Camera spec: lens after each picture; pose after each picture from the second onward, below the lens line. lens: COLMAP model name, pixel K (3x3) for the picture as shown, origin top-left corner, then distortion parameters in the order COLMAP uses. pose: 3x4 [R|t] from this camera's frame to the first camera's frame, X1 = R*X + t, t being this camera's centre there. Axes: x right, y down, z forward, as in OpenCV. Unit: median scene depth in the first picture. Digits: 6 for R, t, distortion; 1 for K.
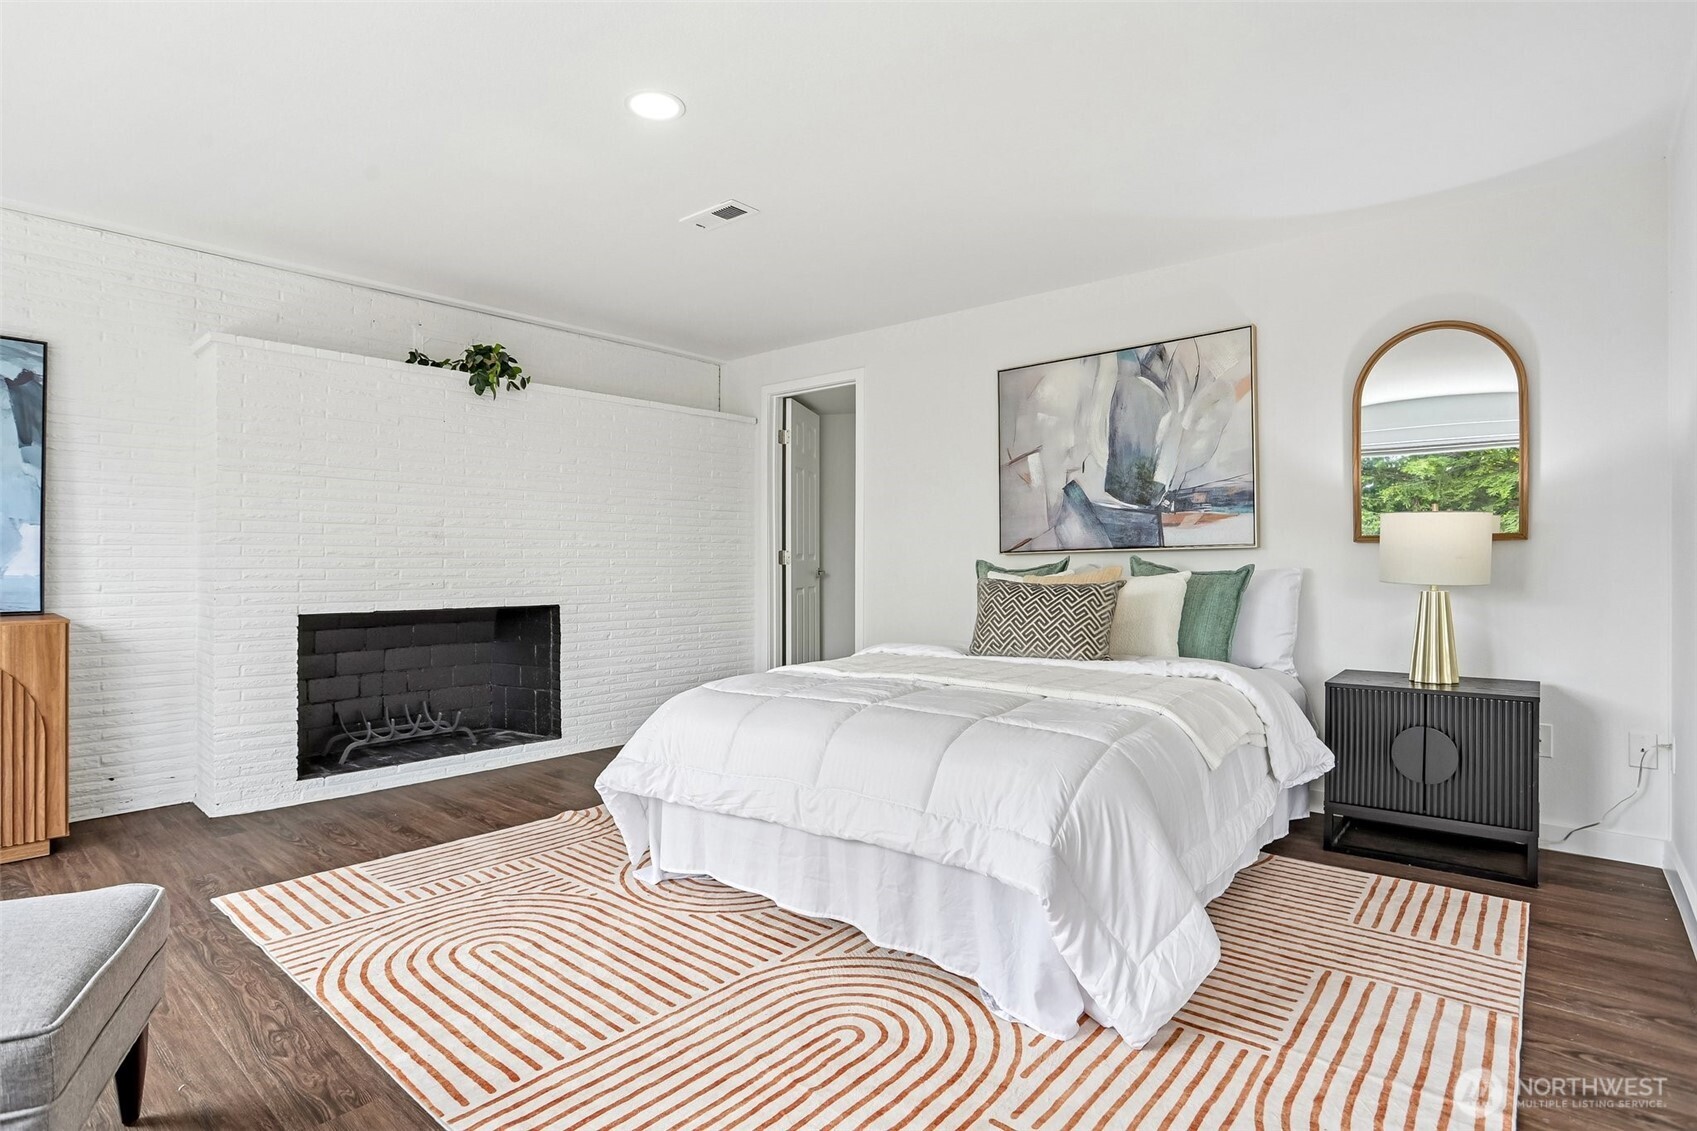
lens RADIAL K [[867.9, 0, 839.6], [0, 867.9, 560.7], [0, 0, 1]] dist [-0.040969, 0.003234]
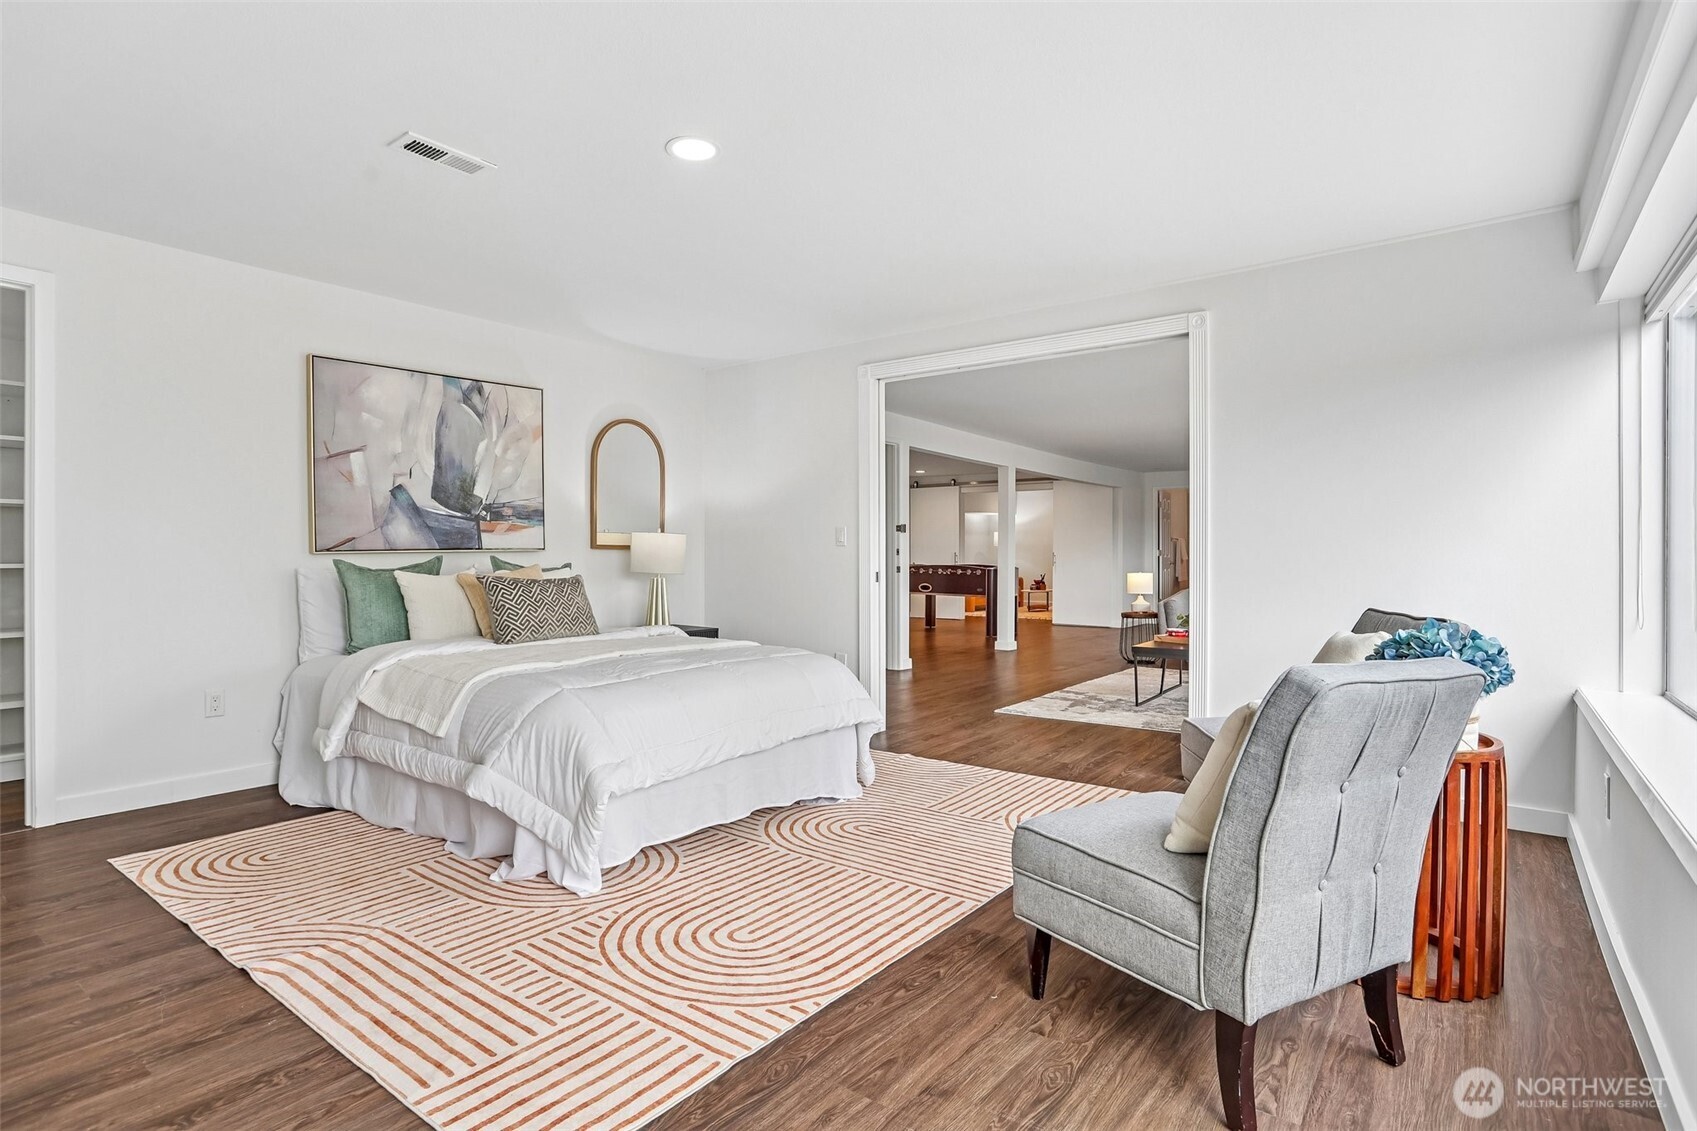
lens RADIAL K [[867.9, 0, 838.9], [0, 867.9, 565.4], [0, 0, 1]] dist [-0.040969, 0.003234]
pose [[-0.058705, -0.005473, 0.998260, -0.883512], [0.000631, 0.999985, 0.005519, 0.000554], [-0.998275, 0.000954, -0.058701, 0.575659]]
